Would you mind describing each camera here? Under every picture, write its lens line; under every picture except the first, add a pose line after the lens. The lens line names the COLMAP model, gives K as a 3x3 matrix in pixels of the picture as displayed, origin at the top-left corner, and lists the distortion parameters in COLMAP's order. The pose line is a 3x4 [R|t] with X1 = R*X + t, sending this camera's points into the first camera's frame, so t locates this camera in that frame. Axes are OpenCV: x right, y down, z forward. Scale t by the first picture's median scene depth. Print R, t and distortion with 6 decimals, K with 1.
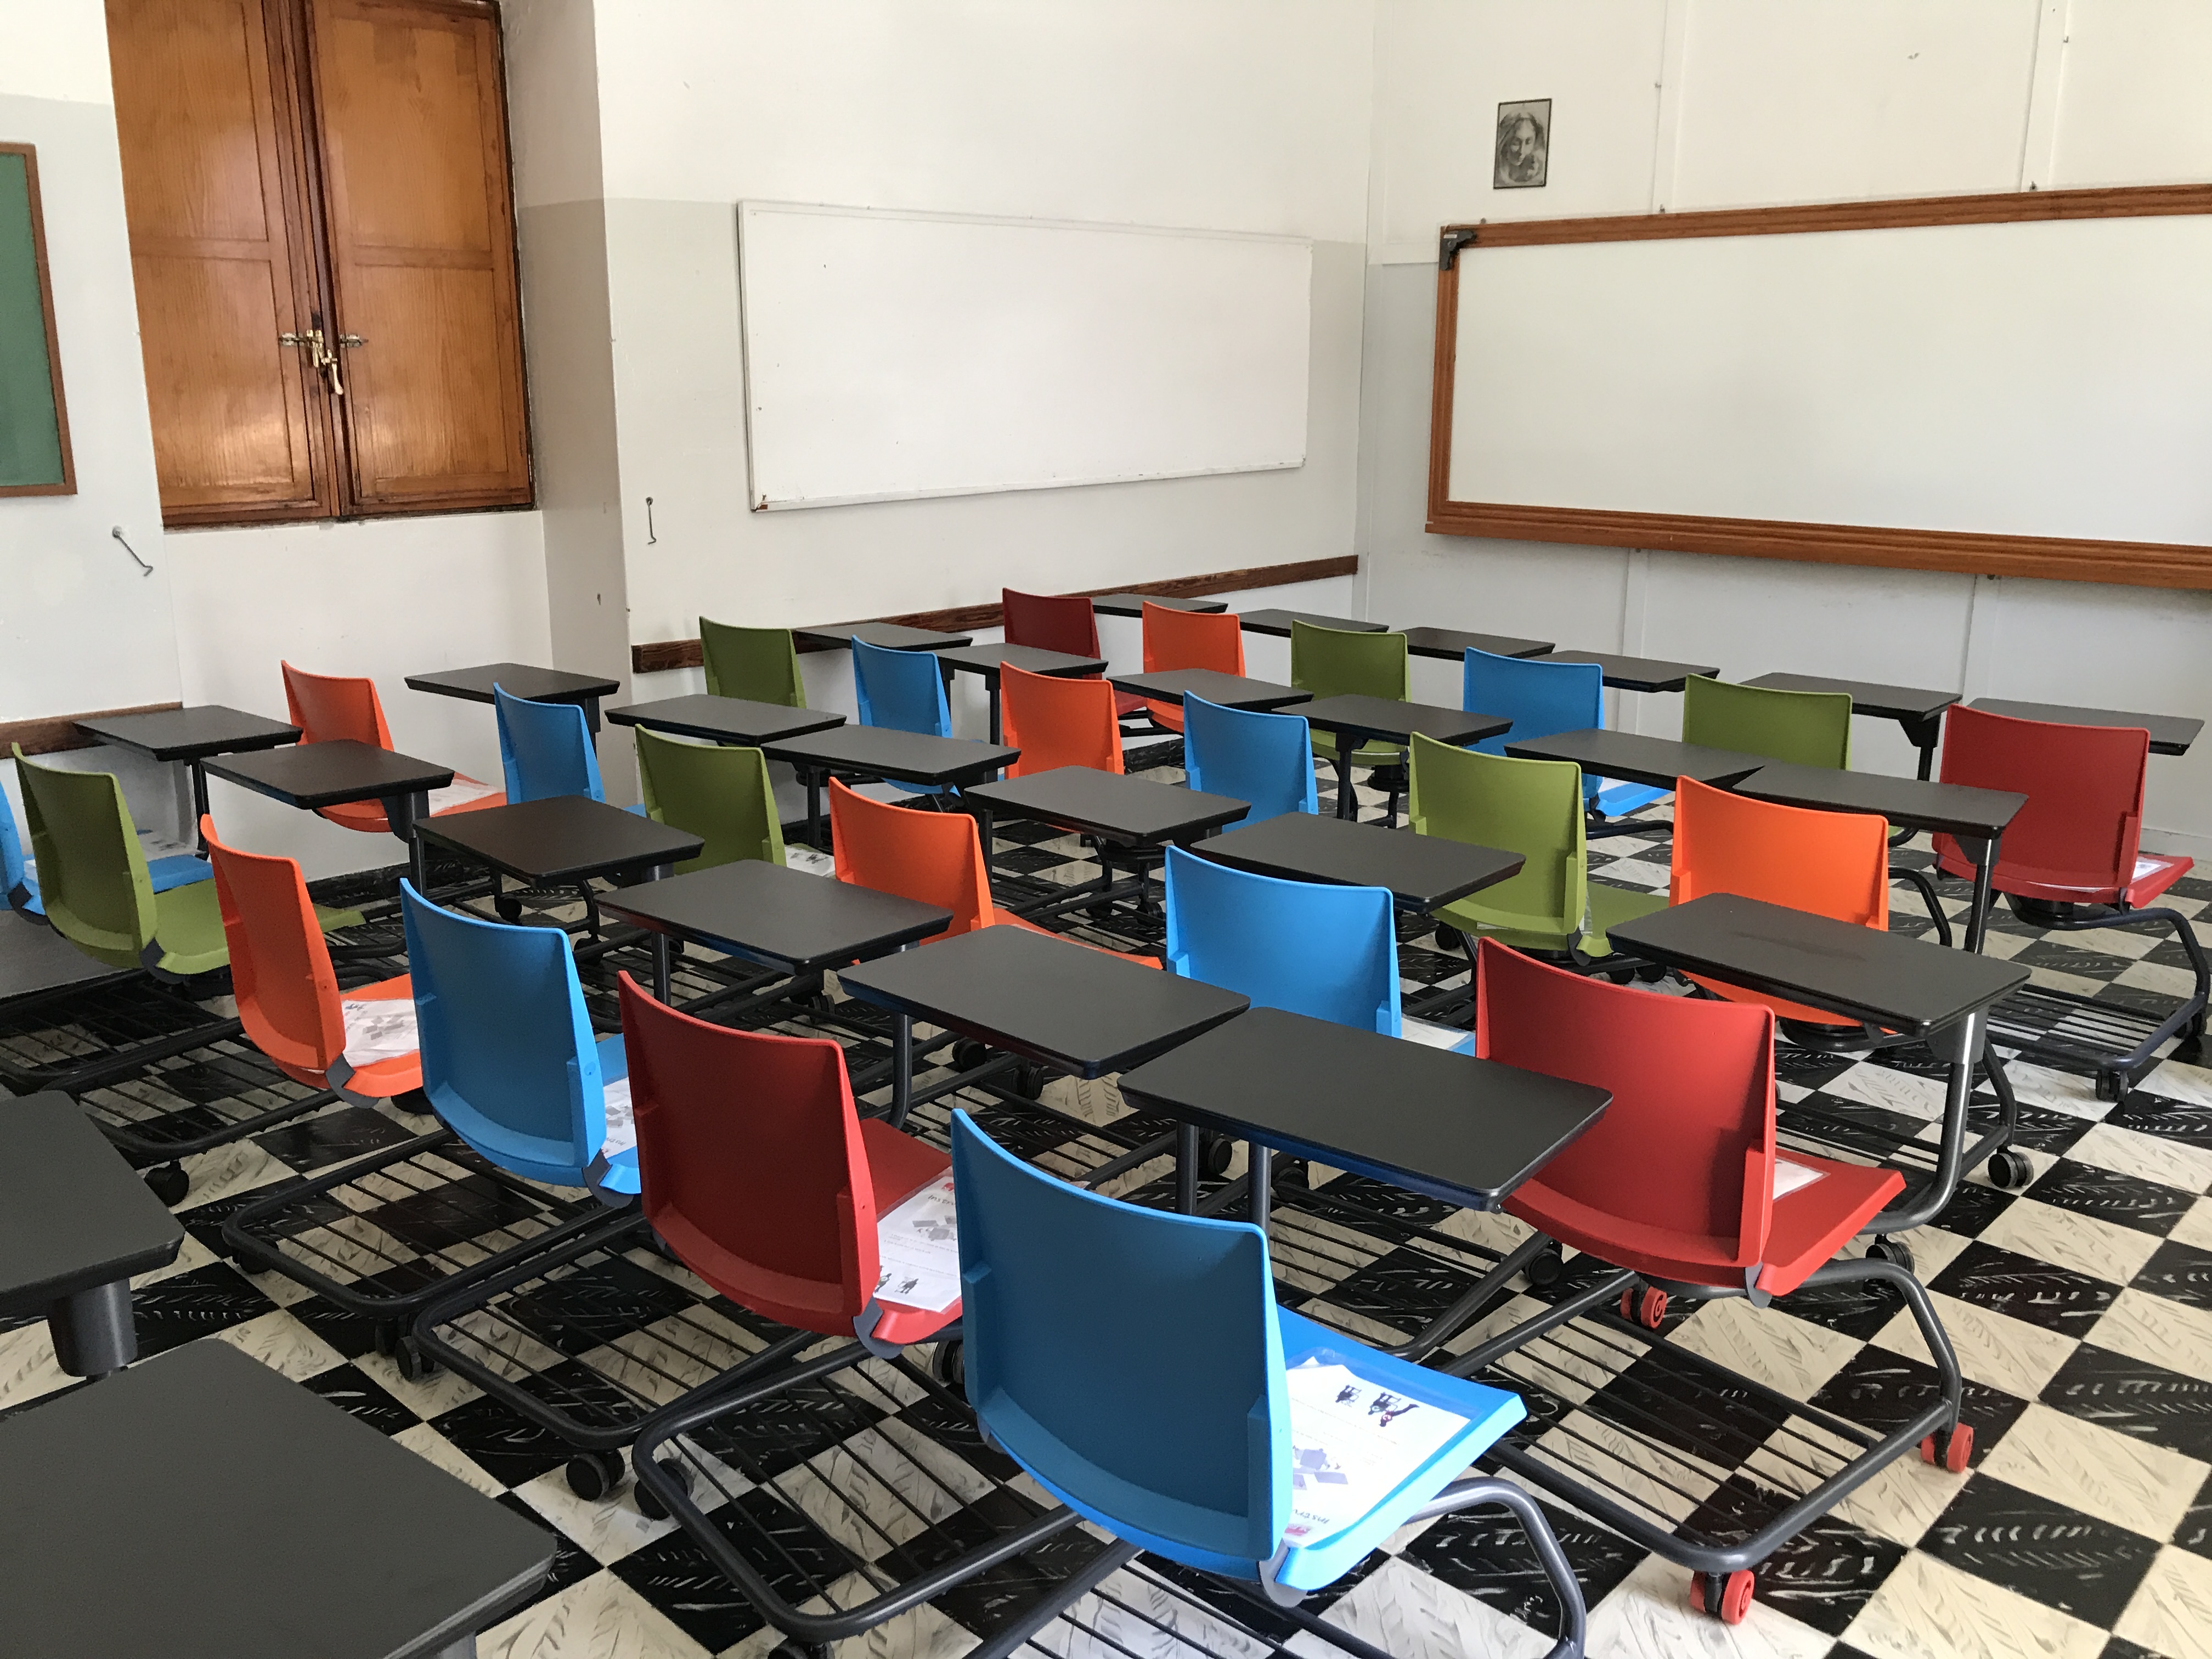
lens RADIAL K [[1842.1, 0, 1082.6], [0, 1842.1, 814.6], [0, 0, 1]] dist [0.023181, -0.015009]
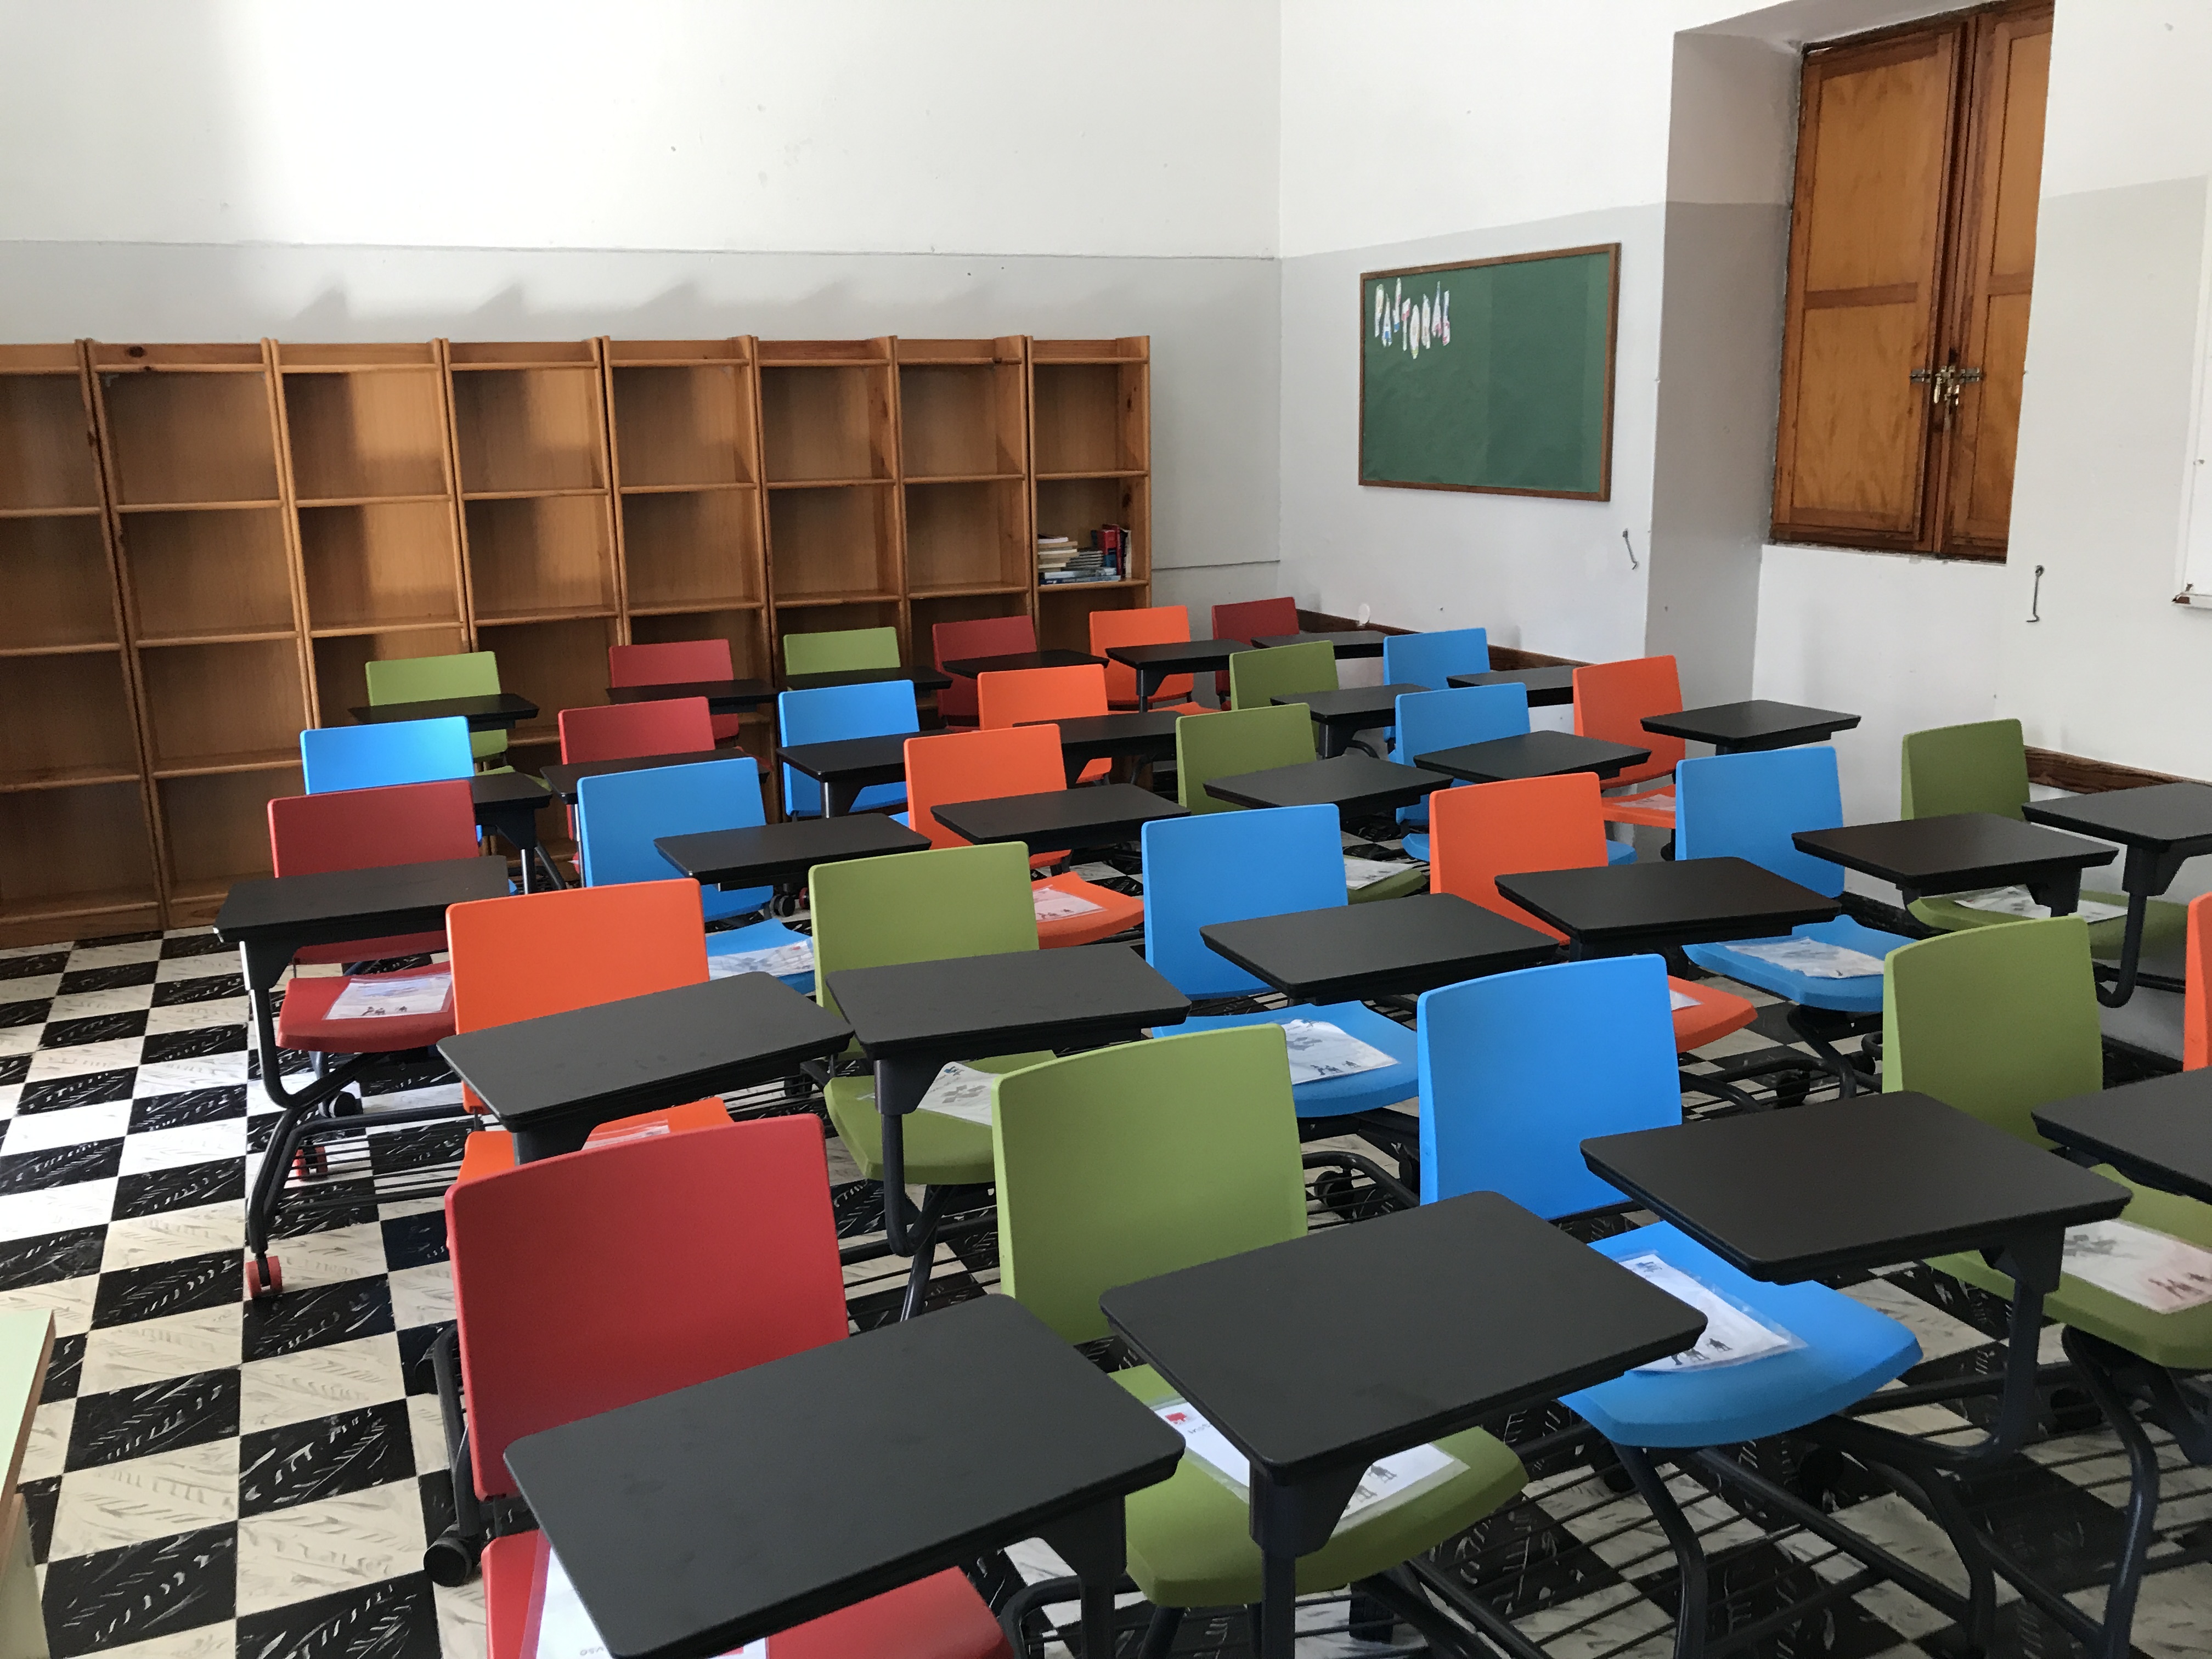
lens RADIAL K [[1842.1, 0, 1100.0], [0, 1842.1, 822.1], [0, 0, 1]] dist [0.023181, -0.015009]
pose [[-0.385486, 0.211490, -0.898149, 1.074496], [-0.206350, 0.928967, 0.307313, -0.372610], [0.899344, 0.303798, -0.314463, 1.482784]]
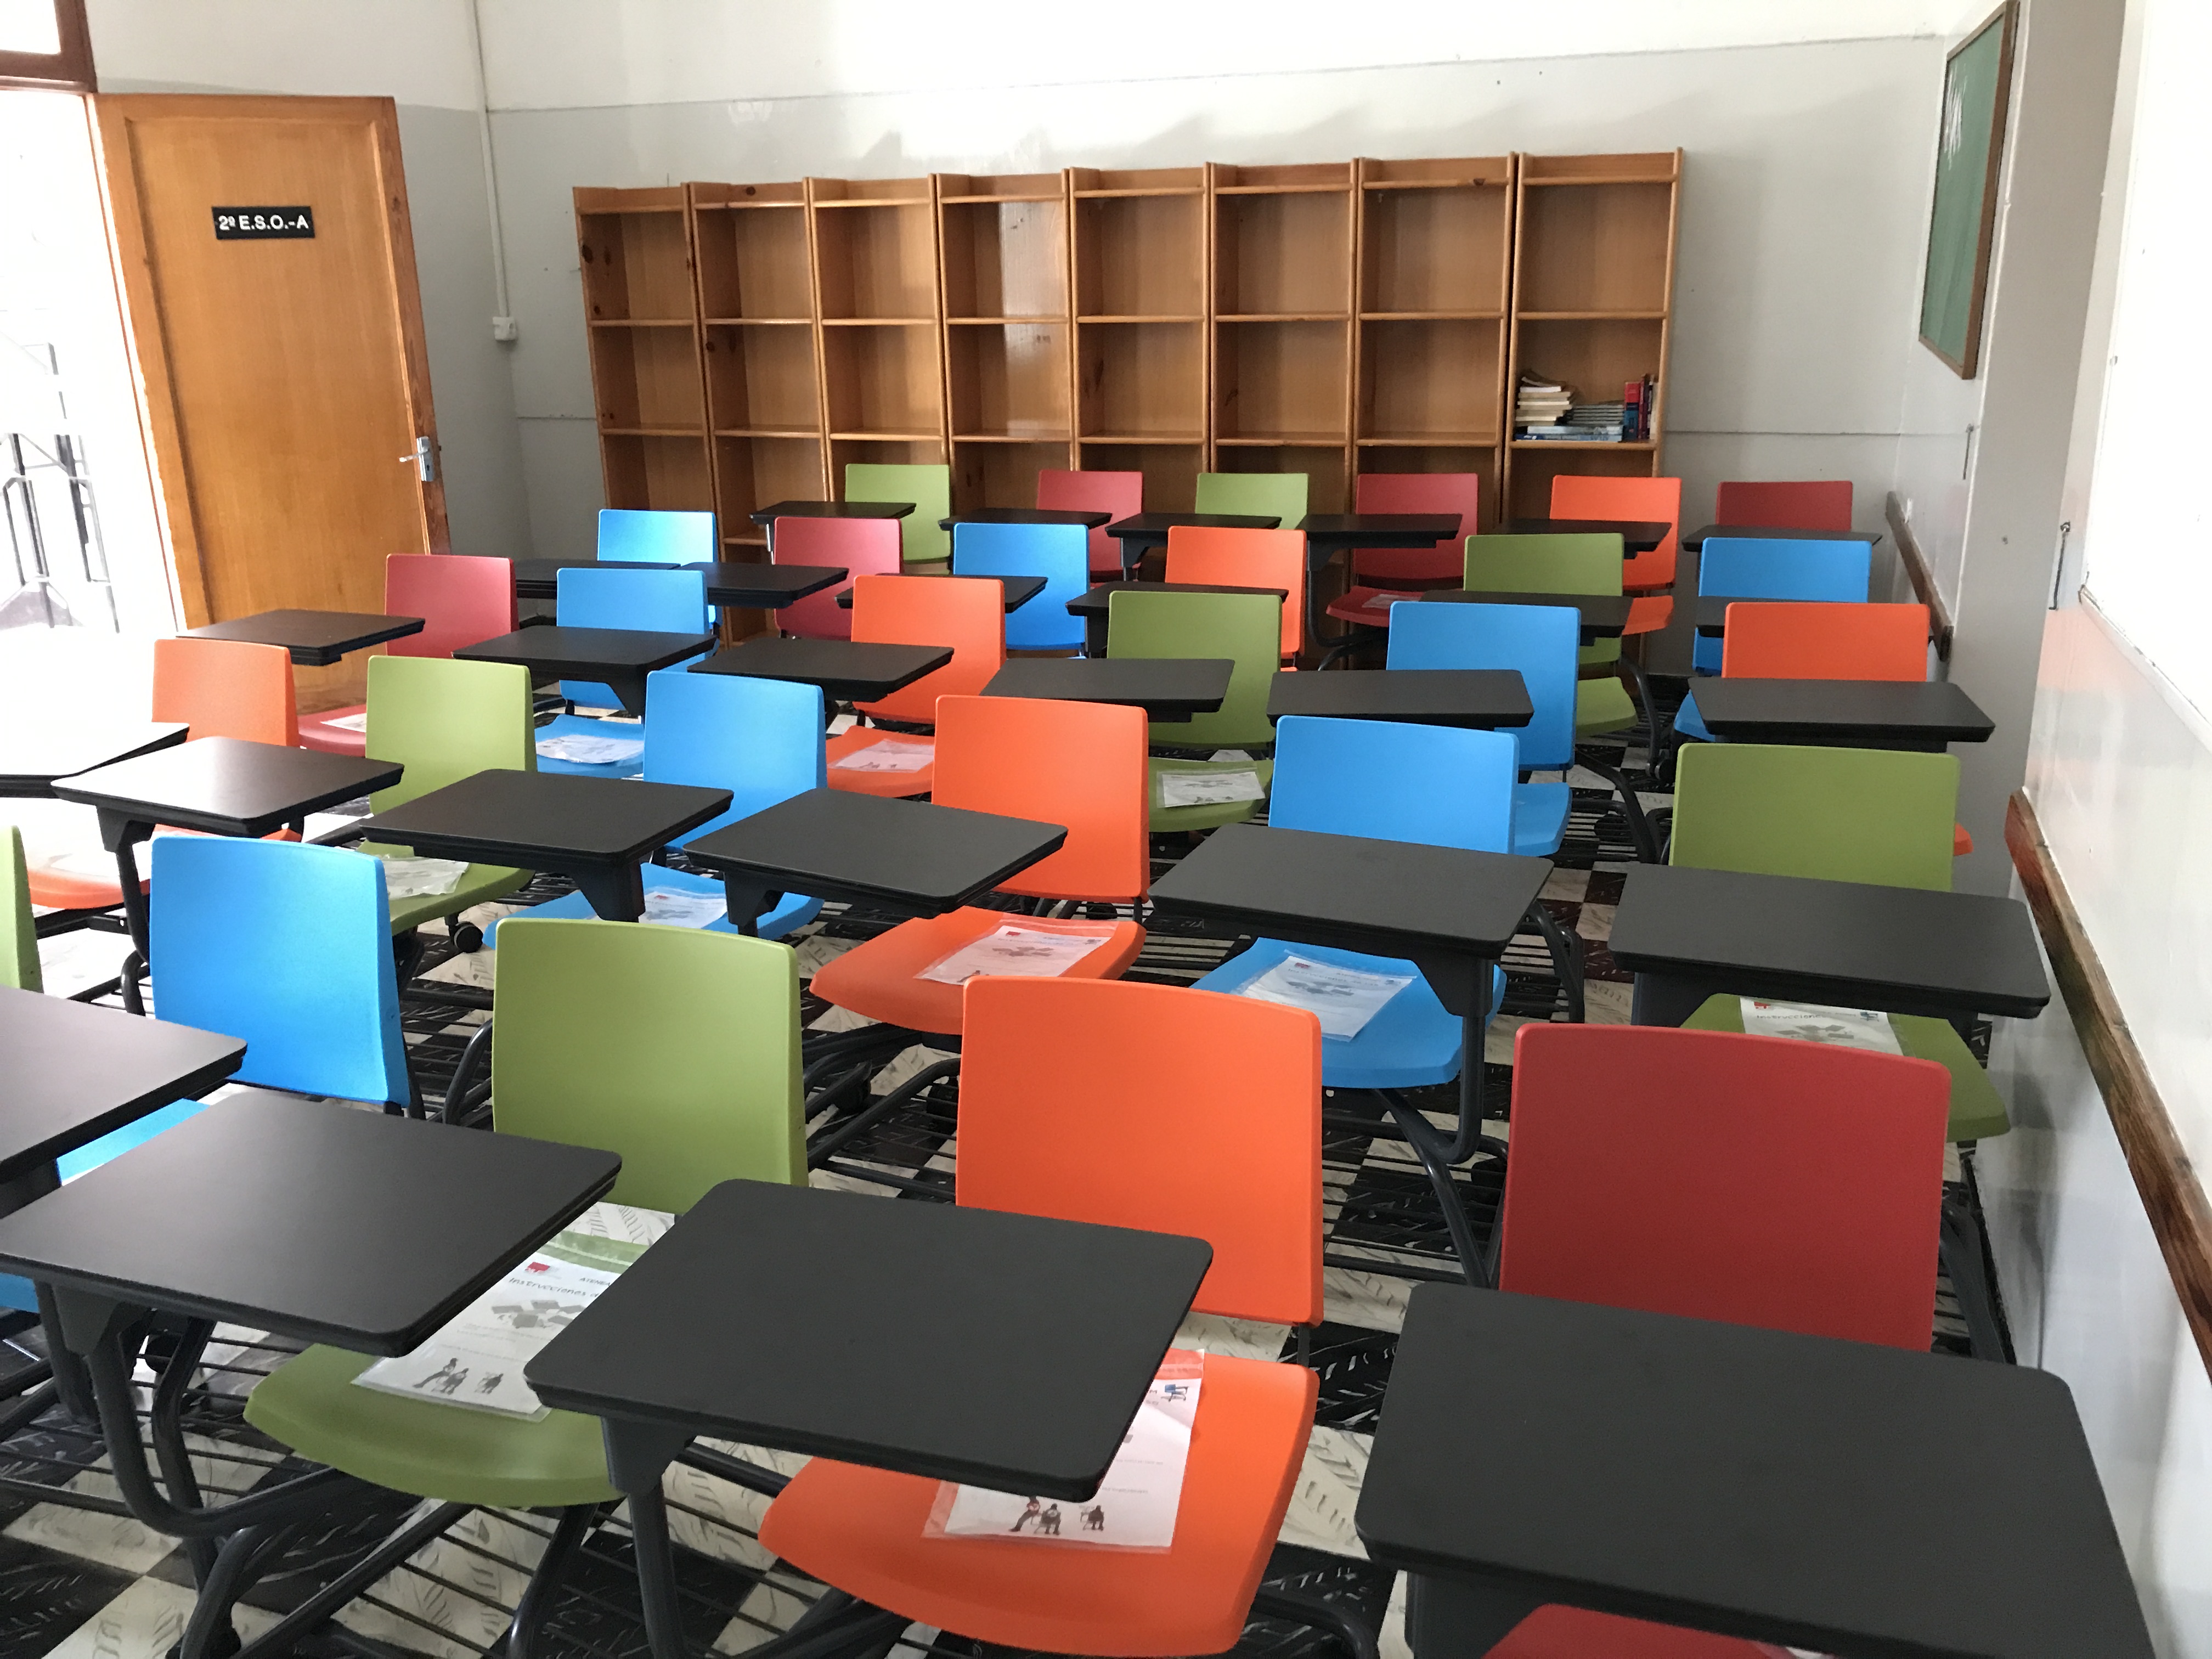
lens RADIAL K [[1842.1, 0, 1113.6], [0, 1842.1, 801.3], [0, 0, 1]] dist [0.023181, -0.015009]
pose [[-0.912691, 0.133952, -0.386073, 0.322747], [-0.081655, 0.865918, 0.493475, -0.530303], [0.400409, 0.481915, -0.779378, 2.122000]]
